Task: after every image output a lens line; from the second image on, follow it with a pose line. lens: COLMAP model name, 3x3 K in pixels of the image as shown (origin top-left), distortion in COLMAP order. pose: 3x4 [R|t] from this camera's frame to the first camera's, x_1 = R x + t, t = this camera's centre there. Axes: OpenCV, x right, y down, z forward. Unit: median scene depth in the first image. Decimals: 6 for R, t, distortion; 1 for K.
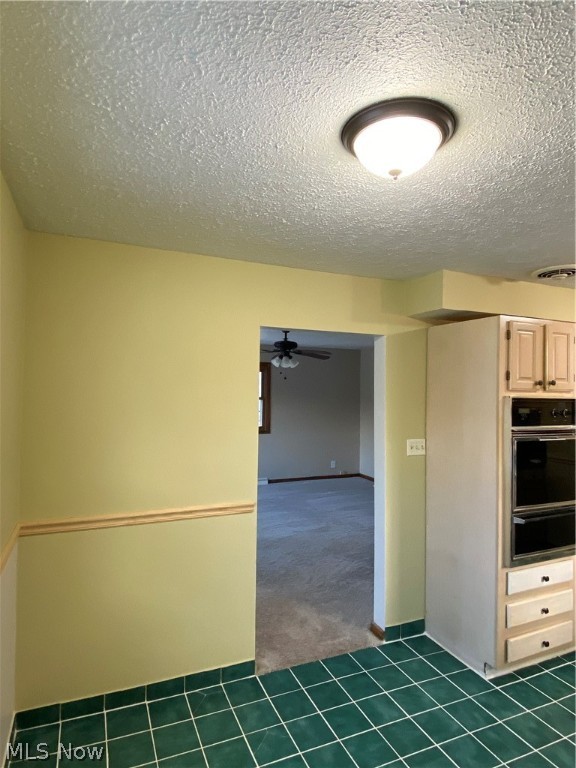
lens RADIAL K [[443.9, 0, 283.7], [0, 443.9, 381.1], [0, 0, 1]] dist [-0.024349, -0.011594]
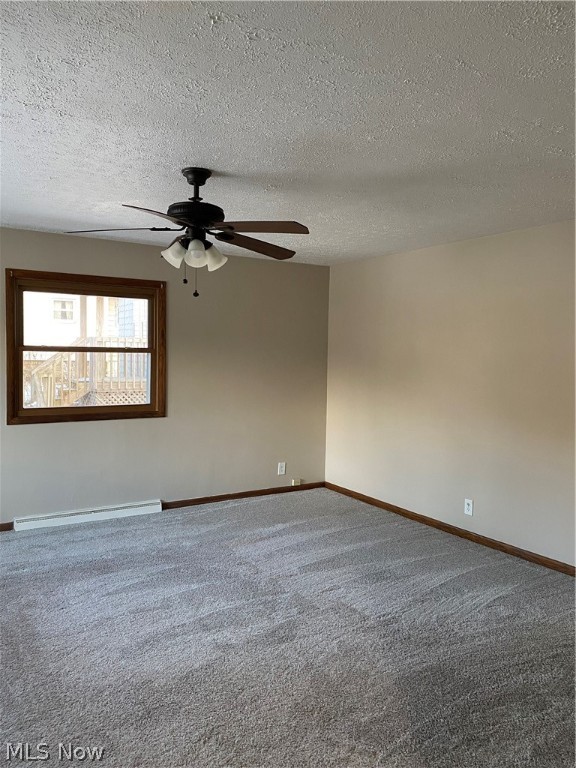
lens RADIAL K [[572.0, 0, 292.9], [0, 572.0, 379.2], [0, 0, 1]] dist [0.005700, 0.000835]
pose [[0.984819, -0.001587, 0.173576, -0.000095], [-0.010273, 0.997673, 0.067404, 0.036866], [-0.173279, -0.068164, 0.982511, 0.428171]]
